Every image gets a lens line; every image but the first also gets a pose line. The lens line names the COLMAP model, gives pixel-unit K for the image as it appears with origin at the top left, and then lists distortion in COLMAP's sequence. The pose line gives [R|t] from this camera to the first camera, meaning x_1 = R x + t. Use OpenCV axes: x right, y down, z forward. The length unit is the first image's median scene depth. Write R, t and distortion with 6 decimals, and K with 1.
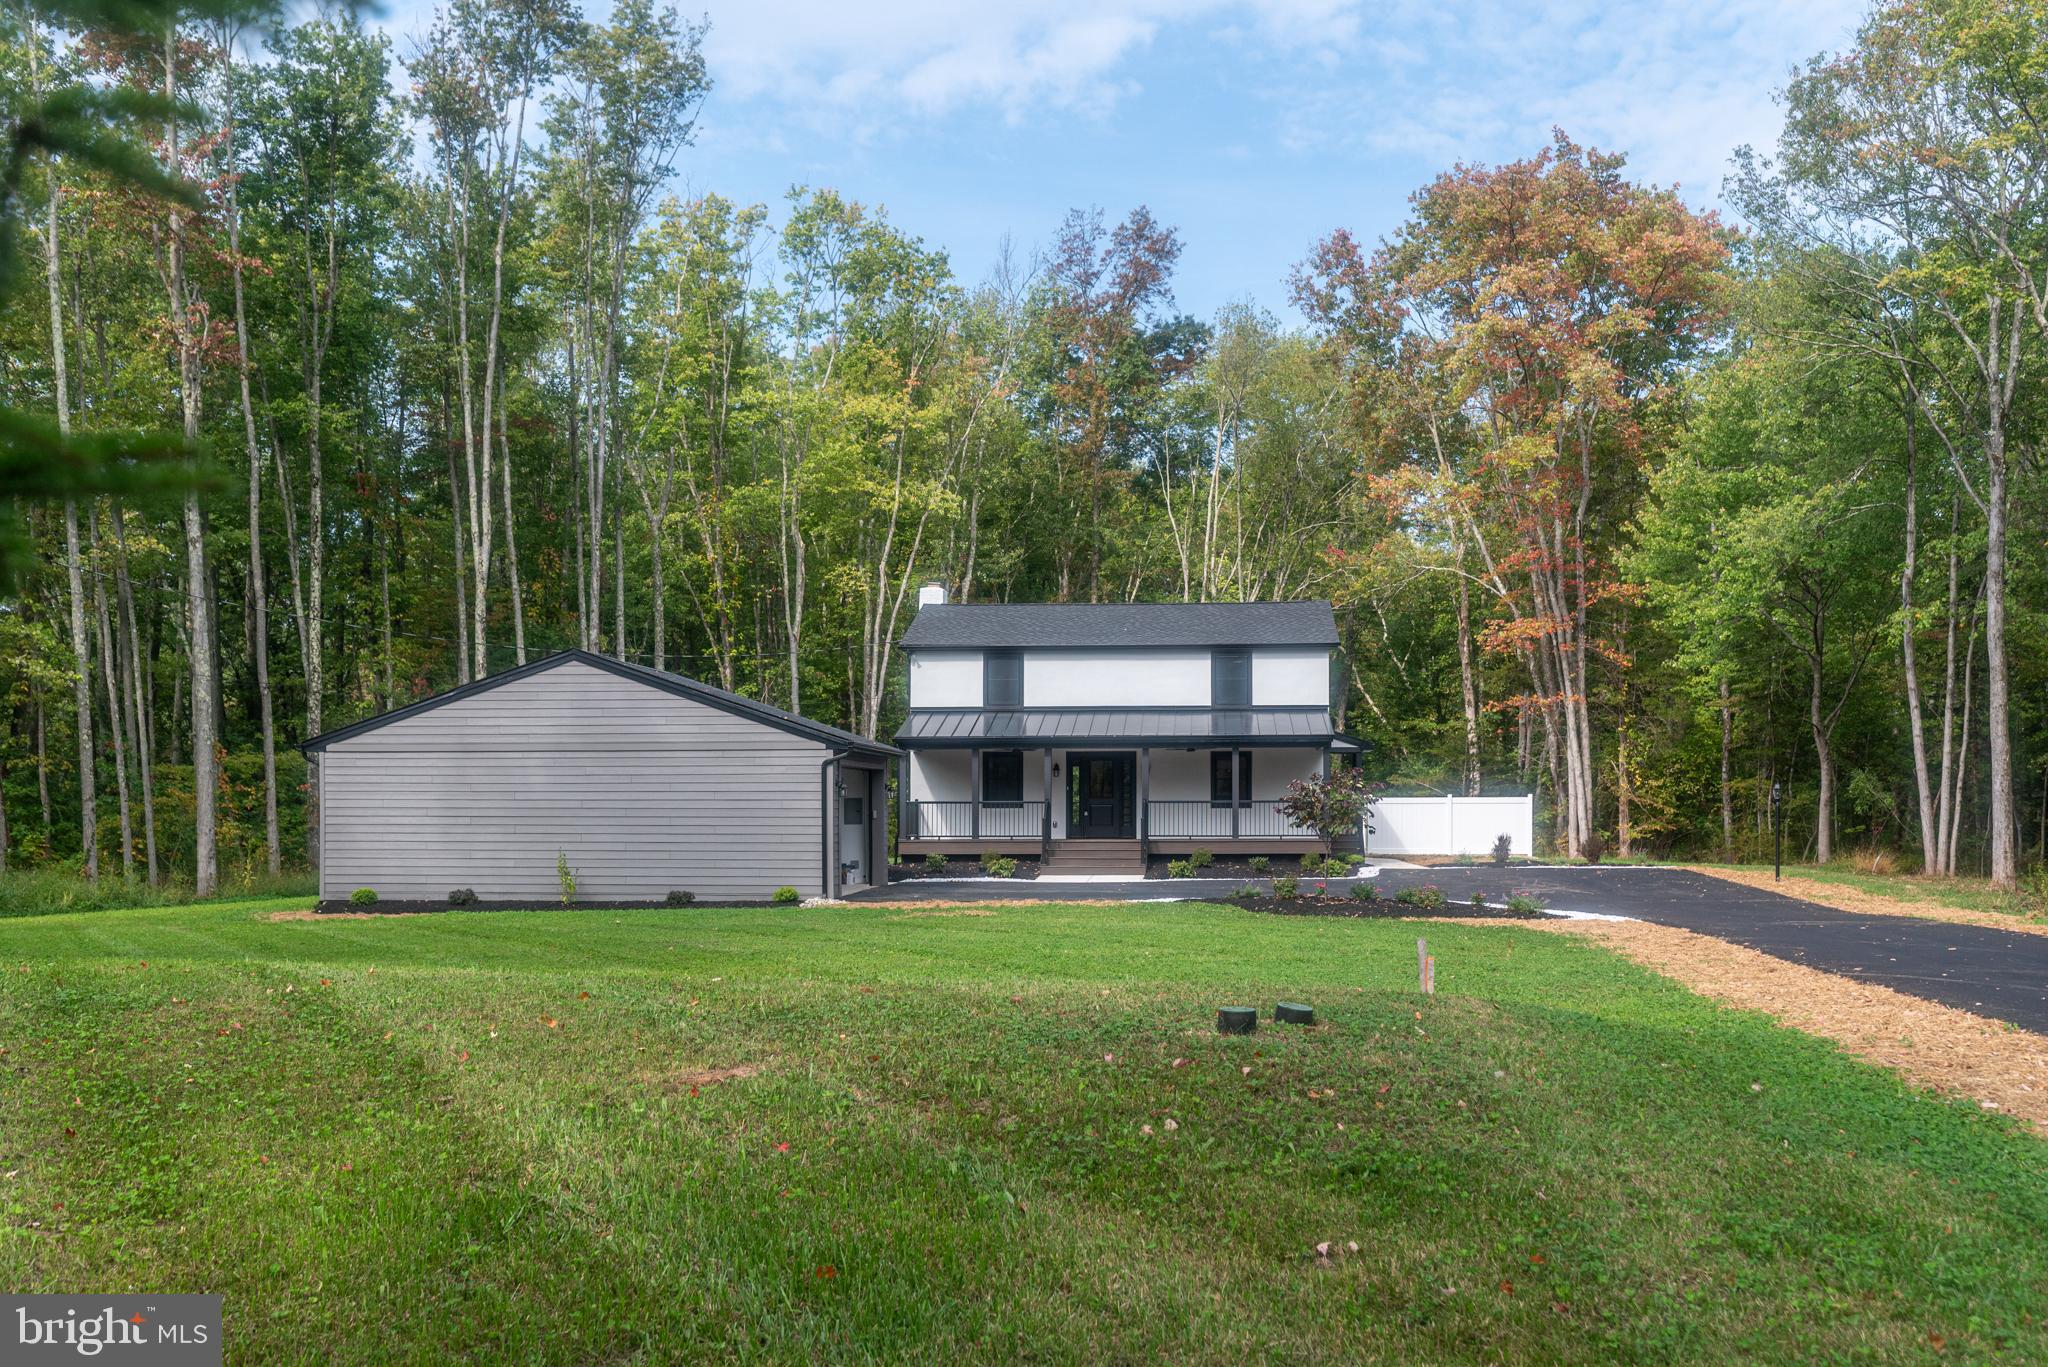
lens RADIAL K [[2095.1, 0, 1025.0], [0, 2095.1, 681.7], [0, 0, 1]] dist [0.001943, 0.000000]
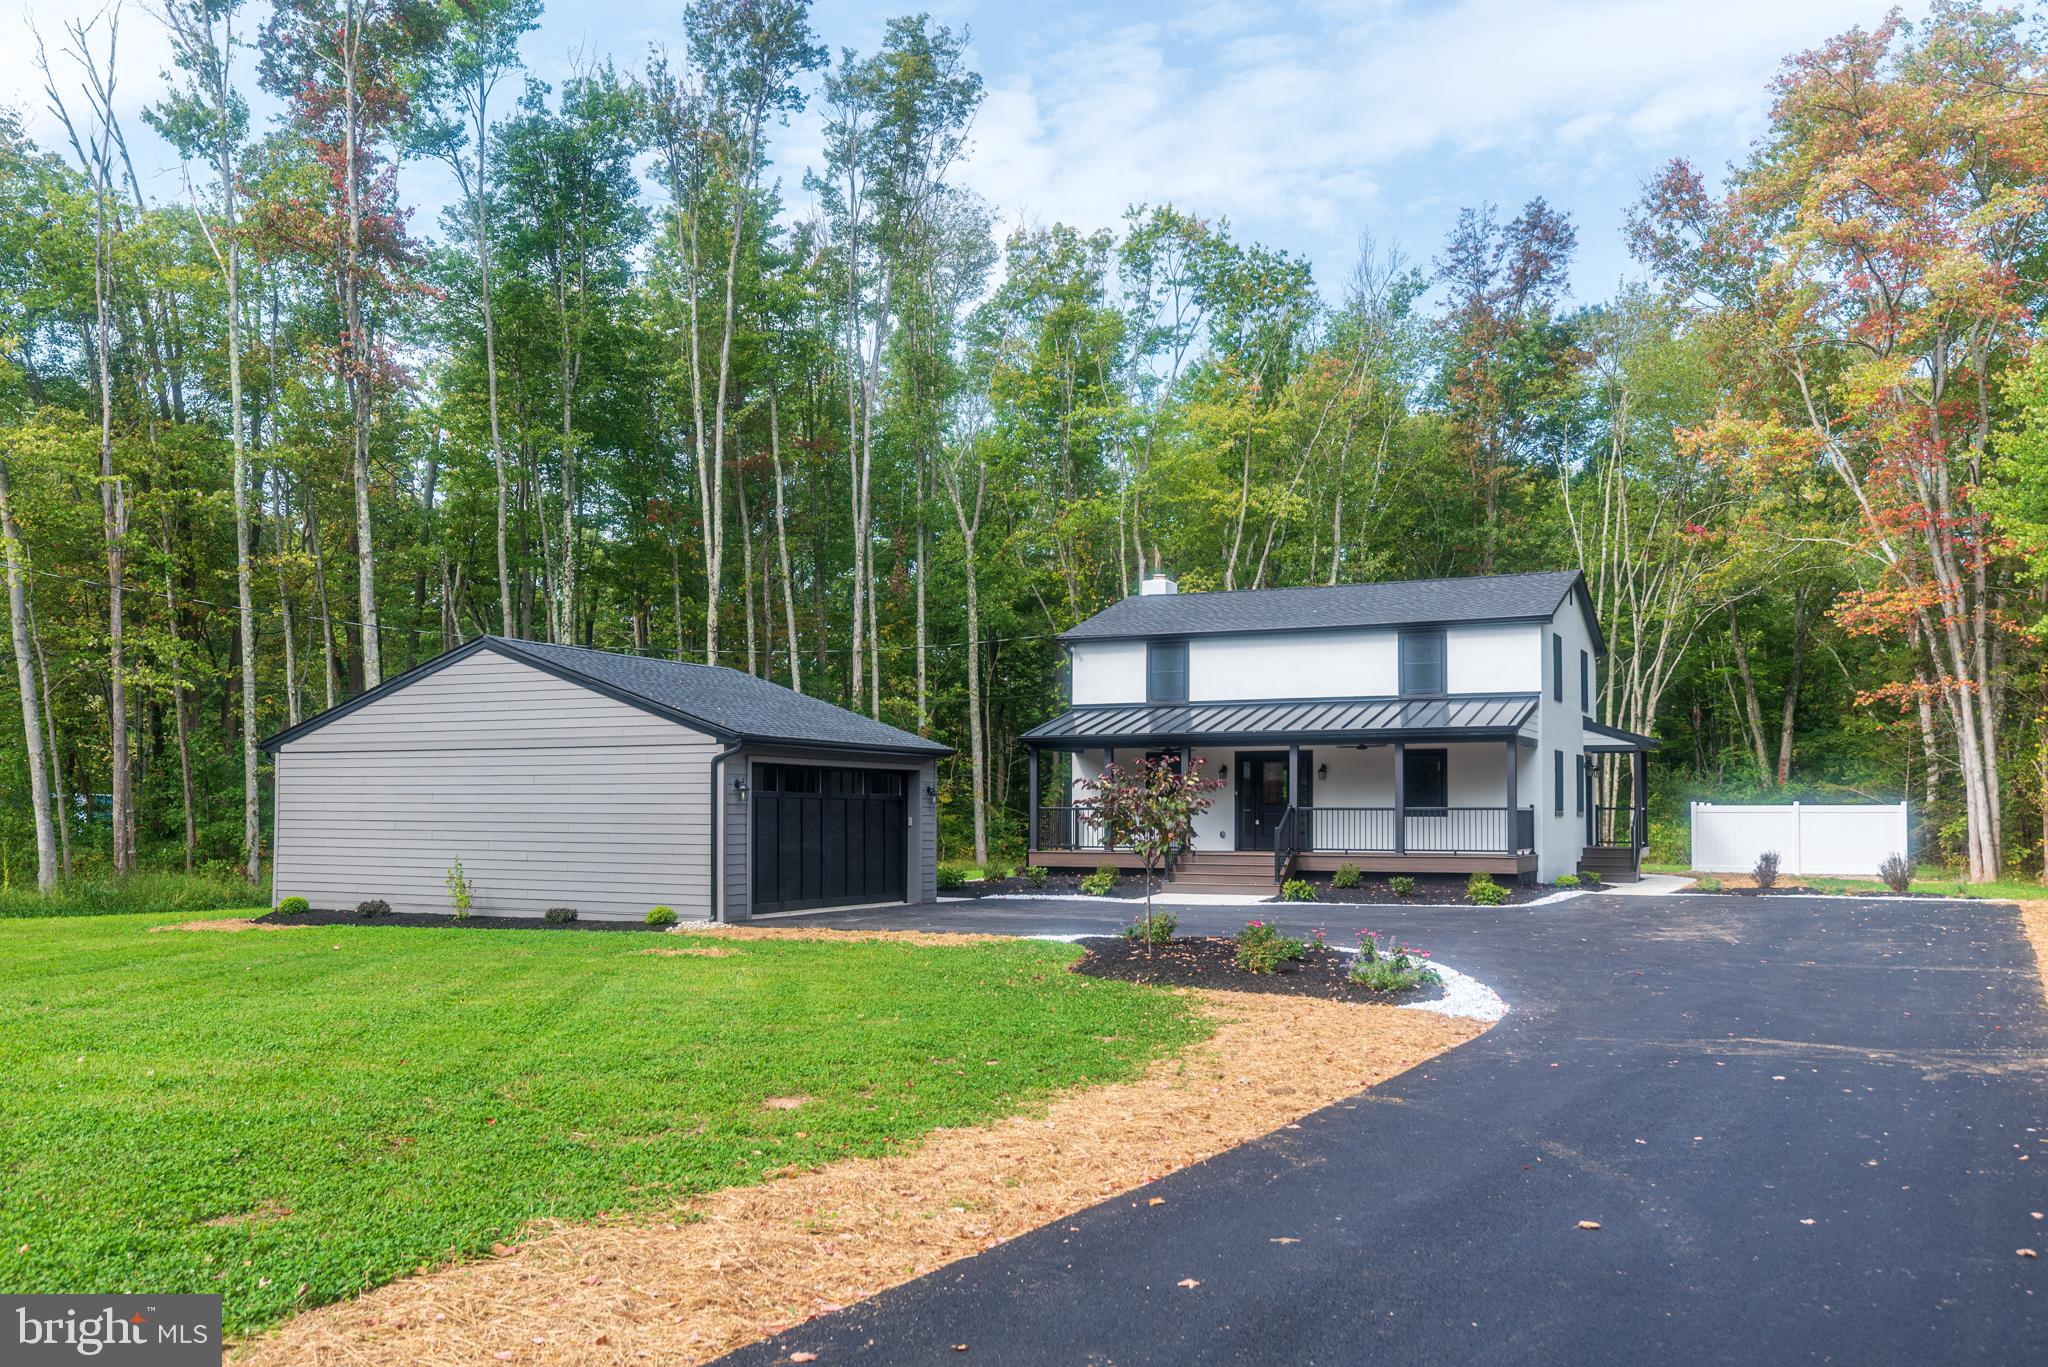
lens RADIAL K [[1676.3, 0, 1022.7], [0, 1676.3, 688.9], [0, 0, 1]] dist [0.004492, -0.003336]
pose [[0.925473, -0.023295, -0.378098, 0.202130], [0.017897, 0.999682, -0.017784, 0.018035], [0.378392, 0.009691, 0.925595, 0.312652]]
